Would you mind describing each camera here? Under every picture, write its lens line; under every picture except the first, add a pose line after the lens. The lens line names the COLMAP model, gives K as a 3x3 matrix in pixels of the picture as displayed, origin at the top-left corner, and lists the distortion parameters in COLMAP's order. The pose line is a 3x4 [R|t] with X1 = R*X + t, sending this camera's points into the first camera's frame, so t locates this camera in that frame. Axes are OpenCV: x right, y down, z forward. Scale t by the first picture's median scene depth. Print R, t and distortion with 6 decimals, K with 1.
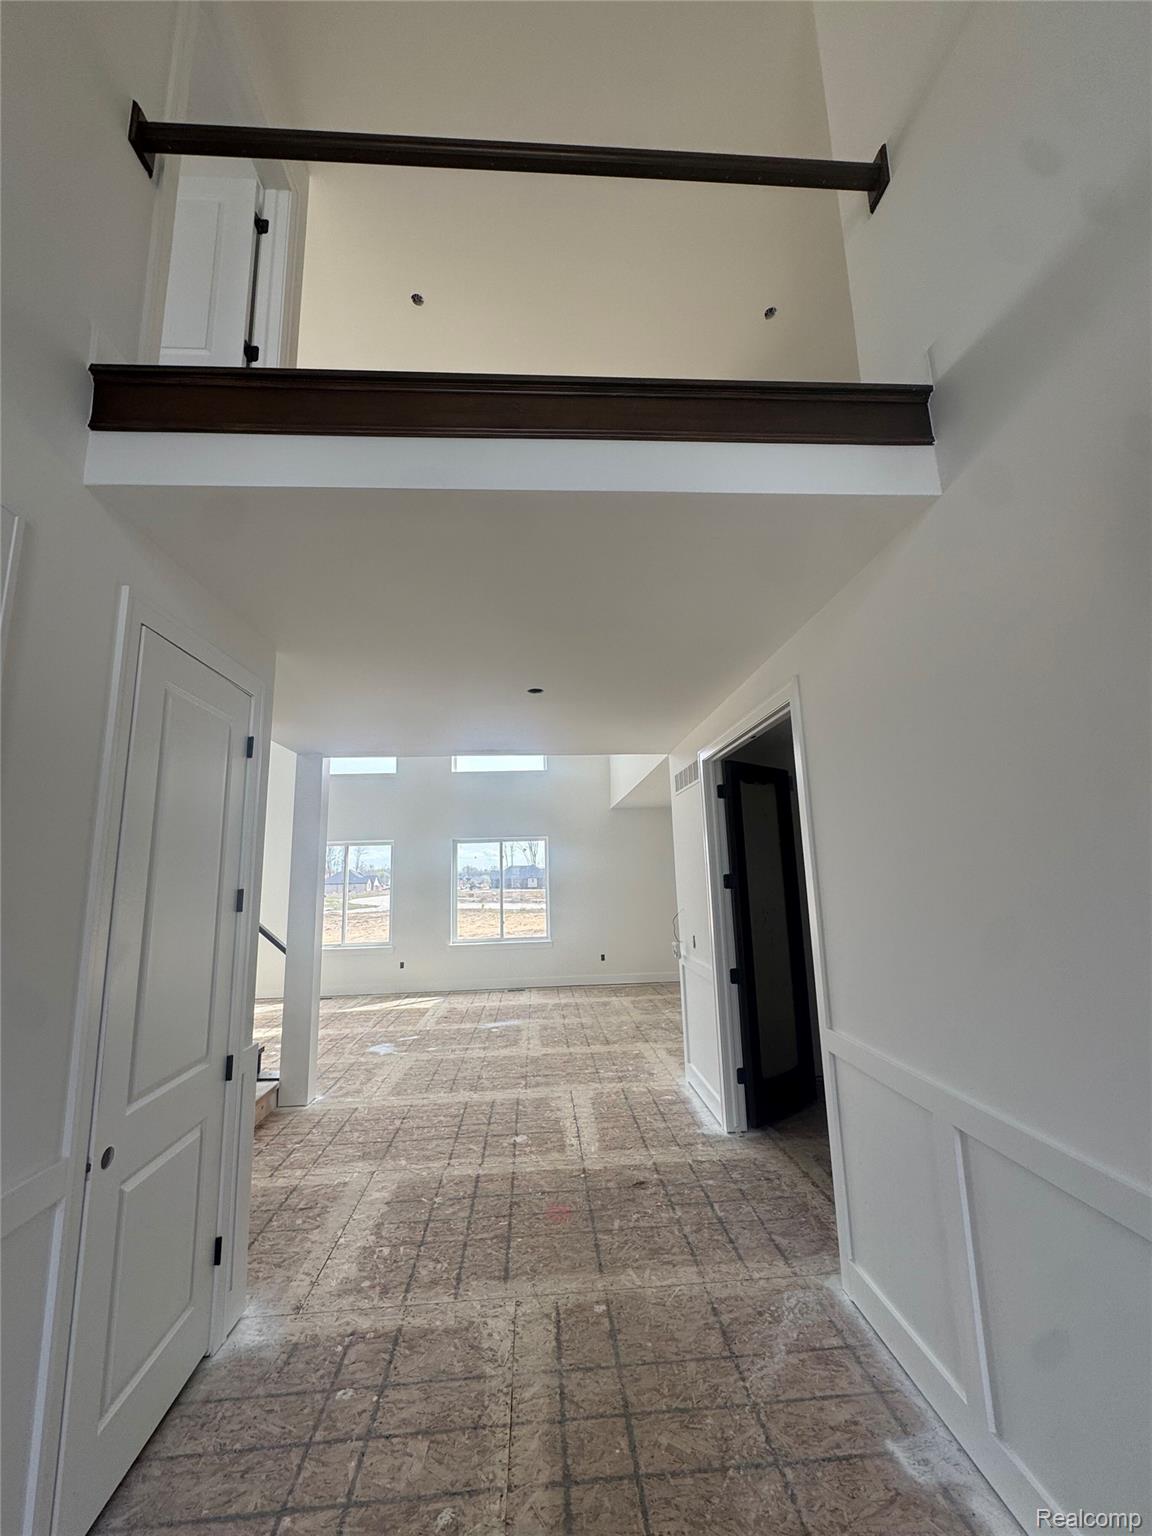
lens RADIAL K [[612.1, 0, 574.4], [0, 612.1, 765.6], [0, 0, 1]] dist [-0.001438, -0.000187]
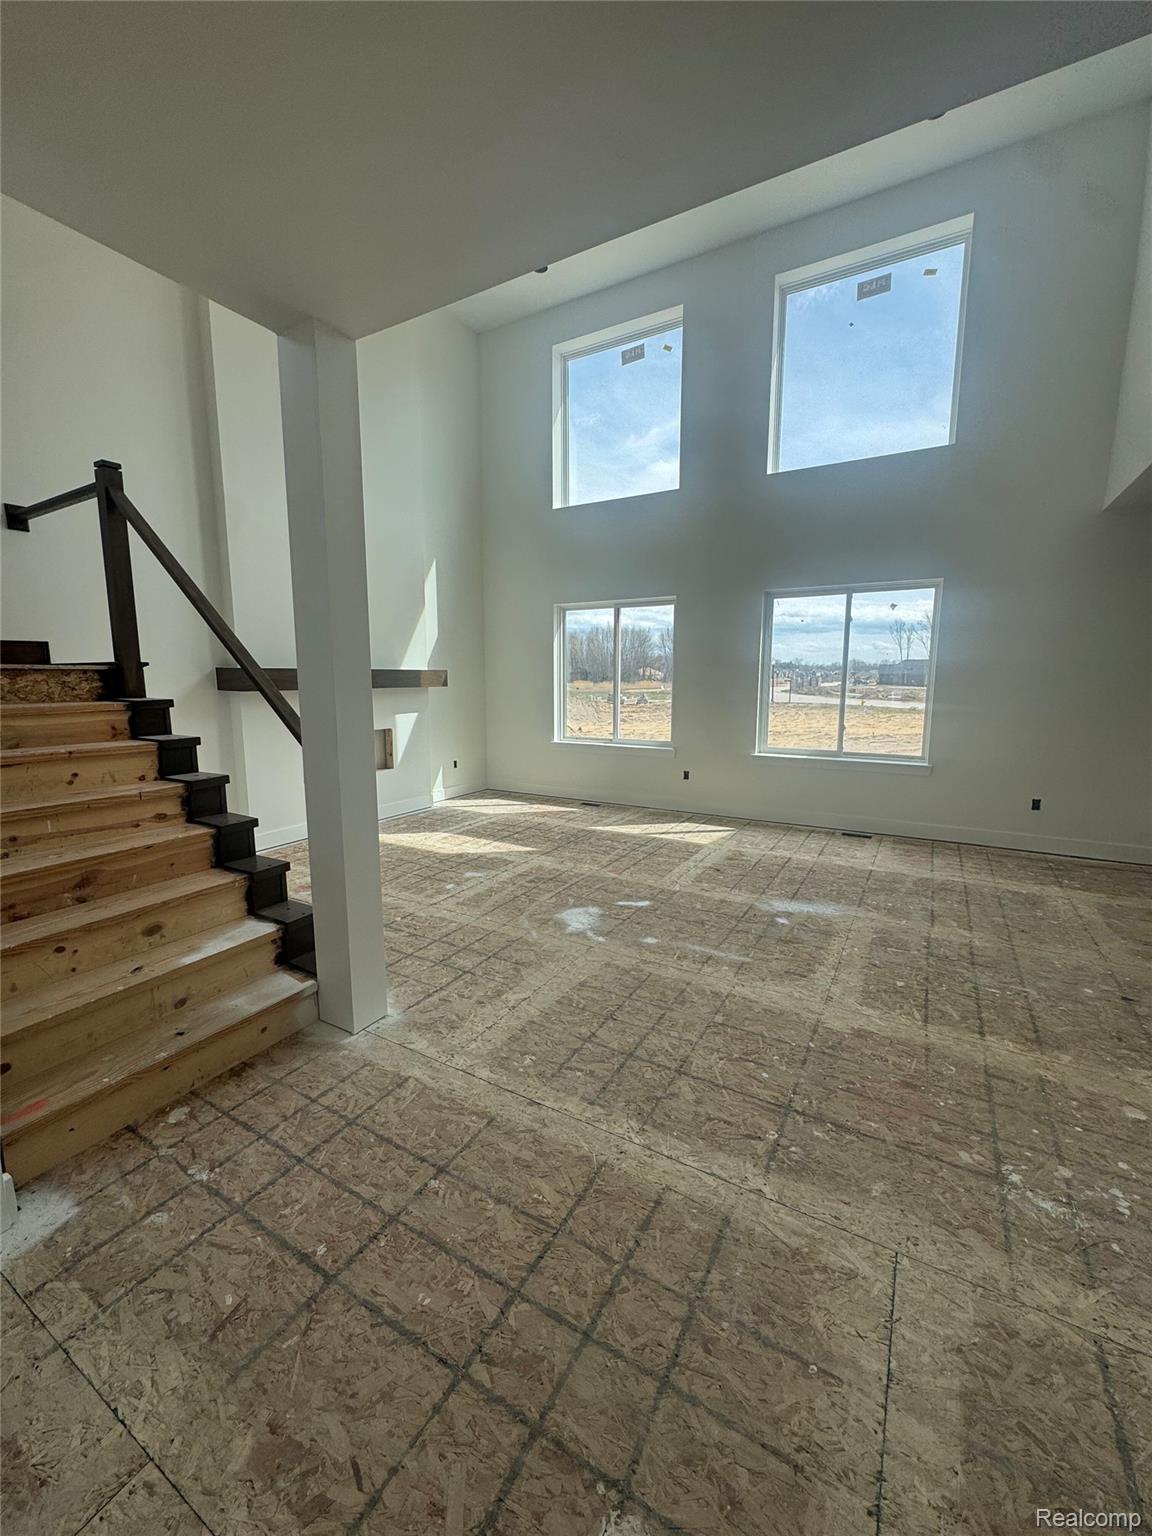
lens RADIAL K [[615.5, 0, 578.1], [0, 615.5, 762.7], [0, 0, 1]] dist [0.000357, -0.000022]
pose [[0.832318, 0.106946, -0.543884, 0.002418], [0.075324, 0.950286, 0.302129, 0.118174], [0.549157, -0.292435, 0.782884, 0.512728]]
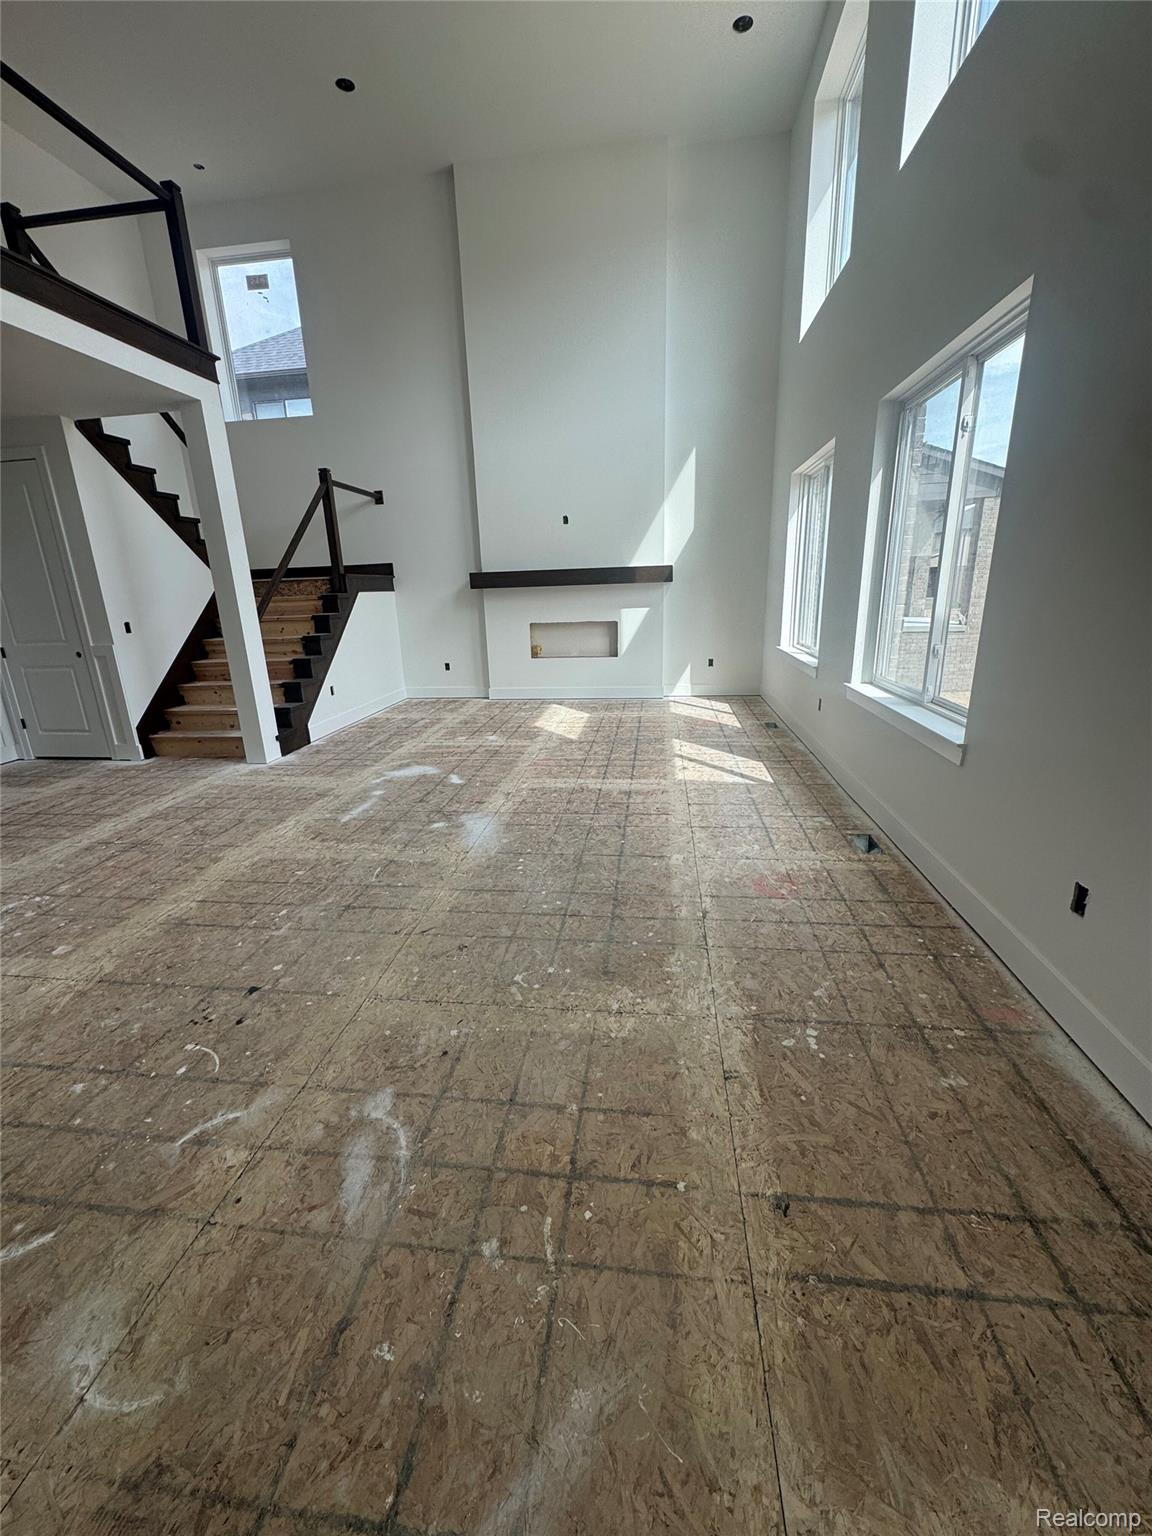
lens RADIAL K [[612.1, 0, 574.4], [0, 612.1, 765.6], [0, 0, 1]] dist [-0.001438, -0.000187]
pose [[-0.190735, 0.310842, -0.931127, 0.336300], [0.214172, 0.938867, 0.269554, 0.263836], [0.957993, -0.148007, -0.245648, 1.262330]]
